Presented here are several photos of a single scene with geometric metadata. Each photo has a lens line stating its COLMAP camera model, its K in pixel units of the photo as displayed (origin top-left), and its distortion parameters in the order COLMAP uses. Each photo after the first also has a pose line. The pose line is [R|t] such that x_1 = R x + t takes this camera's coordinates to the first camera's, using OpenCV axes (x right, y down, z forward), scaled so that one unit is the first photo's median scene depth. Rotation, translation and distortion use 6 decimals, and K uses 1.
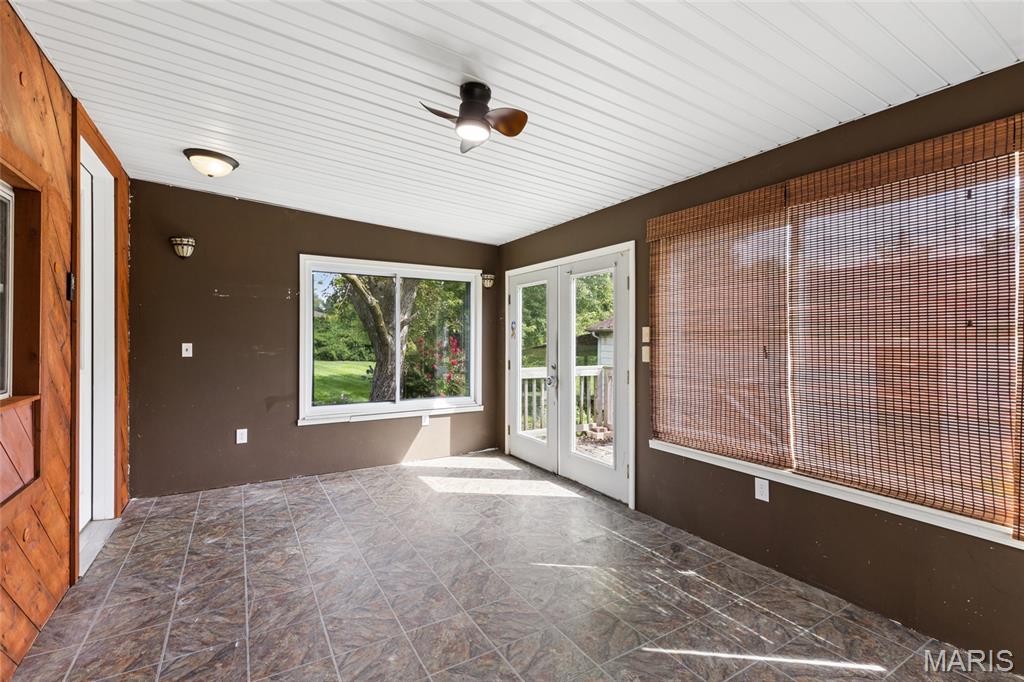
lens RADIAL K [[458.6, 0, 512.3], [0, 458.6, 336.6], [0, 0, 1]] dist [0.002923, -0.001402]
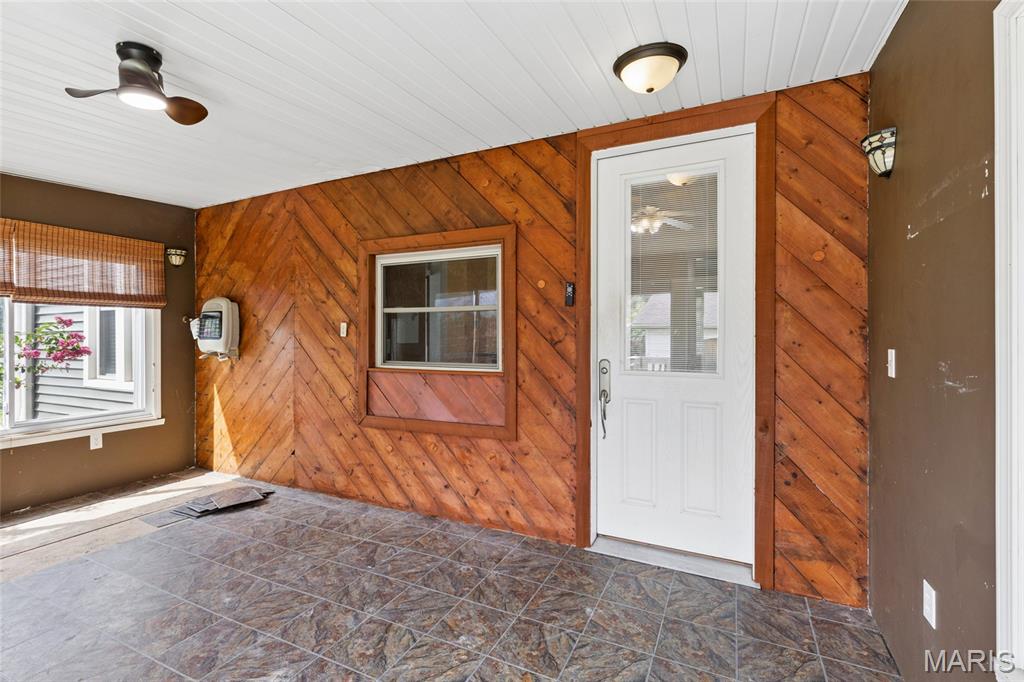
lens RADIAL K [[458.6, 0, 507.9], [0, 458.6, 338.9], [0, 0, 1]] dist [0.002923, -0.001402]
pose [[-0.837078, -0.000541, -0.547084, -0.170194], [-0.004430, 0.999973, 0.005789, 0.004288], [0.547066, 0.007270, -0.837058, 1.871613]]
